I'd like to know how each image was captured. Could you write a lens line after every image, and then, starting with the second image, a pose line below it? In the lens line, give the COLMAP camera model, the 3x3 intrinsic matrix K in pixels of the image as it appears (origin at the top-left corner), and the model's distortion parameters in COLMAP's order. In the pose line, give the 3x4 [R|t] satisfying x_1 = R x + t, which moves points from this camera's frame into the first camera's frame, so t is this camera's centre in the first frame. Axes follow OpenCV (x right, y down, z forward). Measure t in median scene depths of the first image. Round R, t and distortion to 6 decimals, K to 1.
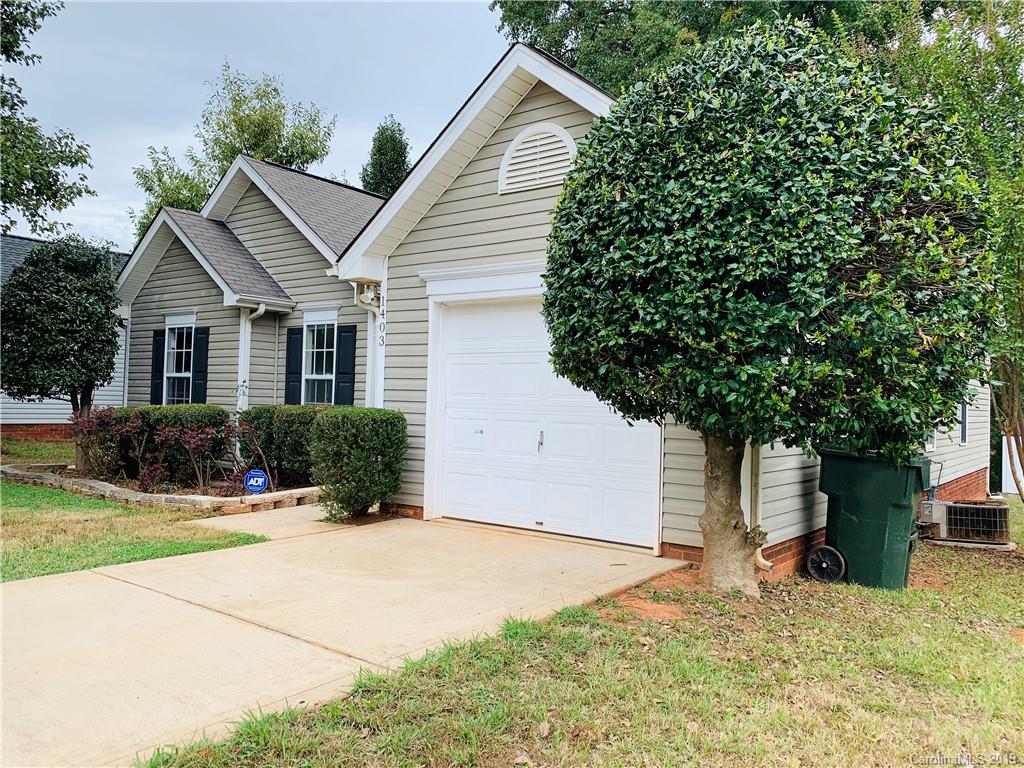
lens RADIAL K [[794.7, 0, 512.0], [0, 794.7, 384.0], [0, 0, 1]] dist [0.009849, 0.001759]
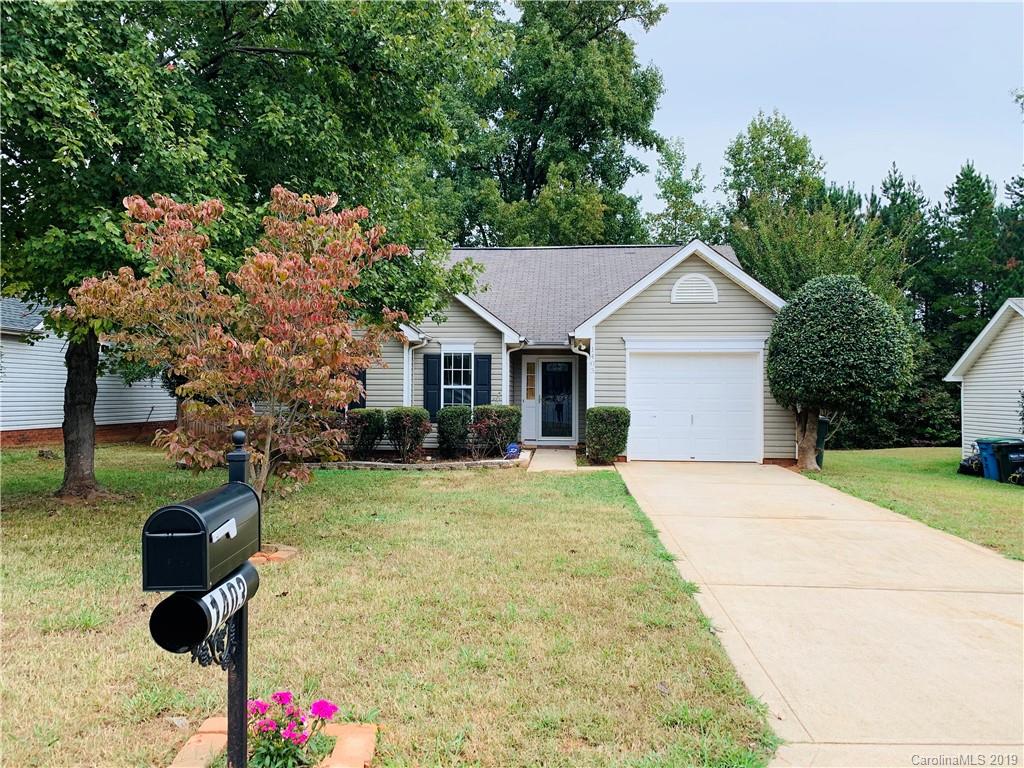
lens RADIAL K [[794.7, 0, 512.0], [0, 794.7, 384.0], [0, 0, 1]] dist [0.009849, 0.001759]
pose [[0.846797, -0.016133, 0.531671, -1.011901], [0.005930, 0.999764, 0.020893, -0.048287], [-0.531883, -0.014539, 0.846693, -0.375465]]
